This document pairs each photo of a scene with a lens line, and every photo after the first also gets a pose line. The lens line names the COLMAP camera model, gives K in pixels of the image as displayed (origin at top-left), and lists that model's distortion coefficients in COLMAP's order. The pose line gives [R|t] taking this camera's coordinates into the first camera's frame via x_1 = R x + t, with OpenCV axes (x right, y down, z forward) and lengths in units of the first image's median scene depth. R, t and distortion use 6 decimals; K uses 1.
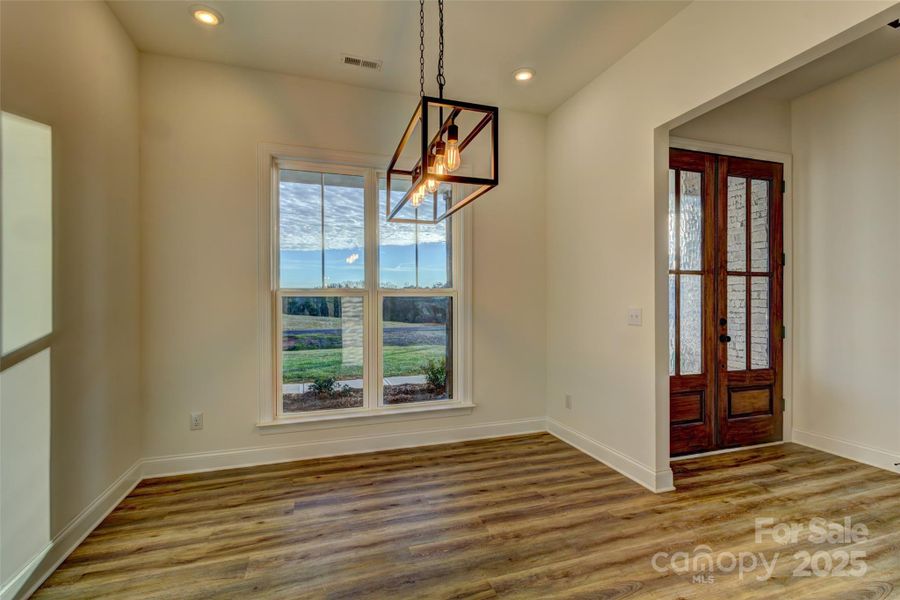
lens RADIAL K [[414.0, 0, 450.0], [0, 414.0, 300.0], [0, 0, 1]] dist [0.000942, 0.000351]
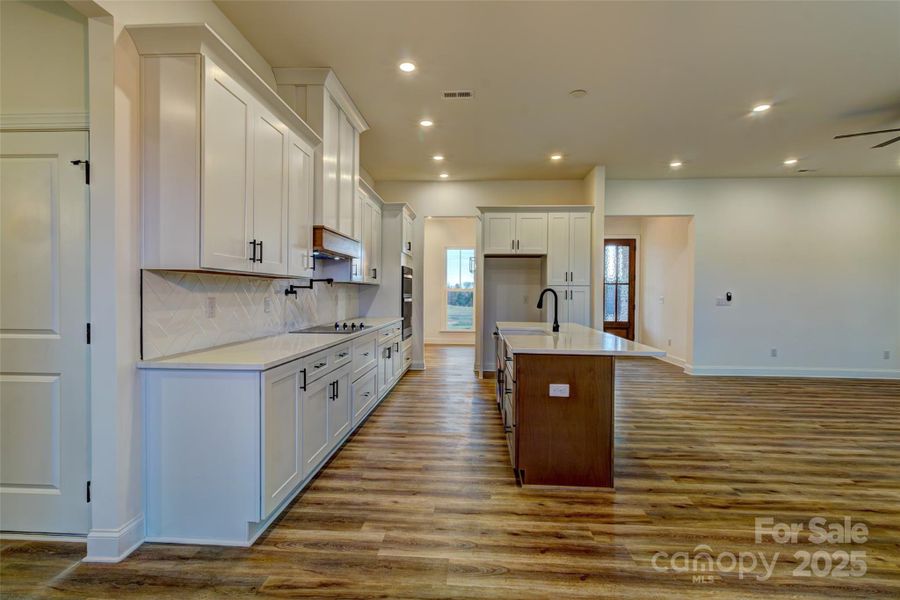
lens RADIAL K [[414.0, 0, 450.0], [0, 414.0, 300.0], [0, 0, 1]] dist [0.000942, 0.000351]
pose [[0.927618, 0.018627, -0.373065, 0.774309], [-0.013593, 0.999778, 0.016120, 0.009824], [0.373282, -0.009883, 0.927665, -1.877649]]
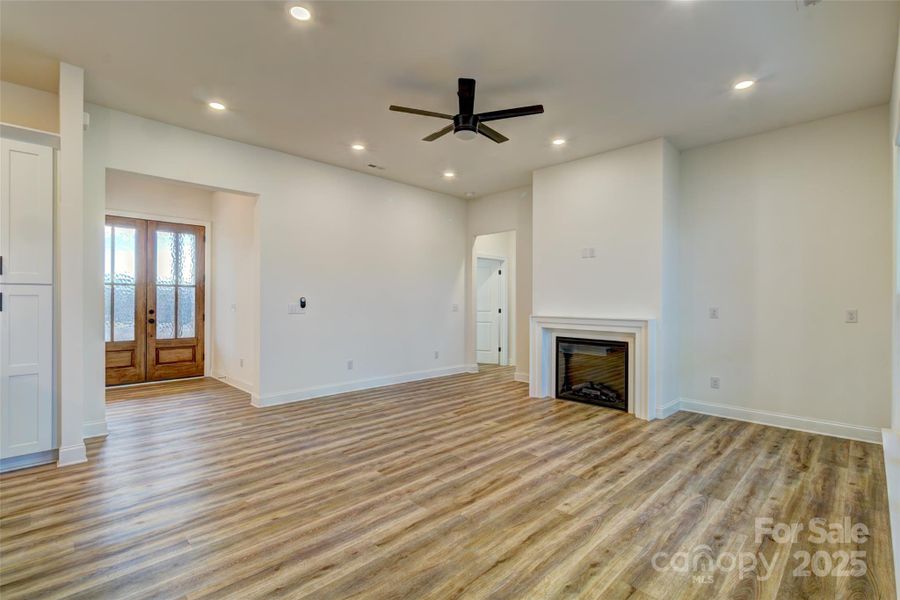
lens RADIAL K [[414.0, 0, 450.0], [0, 414.0, 300.0], [0, 0, 1]] dist [0.000942, 0.000351]
pose [[0.894612, 0.009950, 0.446733, 1.056090], [-0.007464, 0.999945, -0.007326, 0.004964], [-0.446781, 0.003220, 0.894637, -1.259559]]
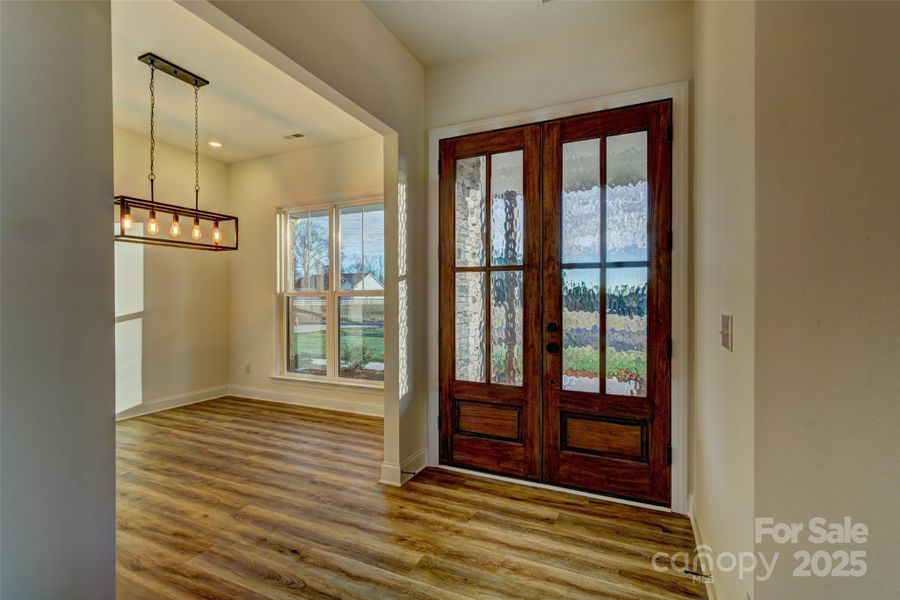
lens RADIAL K [[414.0, 0, 450.0], [0, 414.0, 300.0], [0, 0, 1]] dist [0.000942, 0.000351]
pose [[0.736142, 0.006850, -0.676792, 1.096790], [-0.006988, 0.999972, 0.002519, -0.000521], [0.676791, 0.002875, 0.736170, 0.283101]]
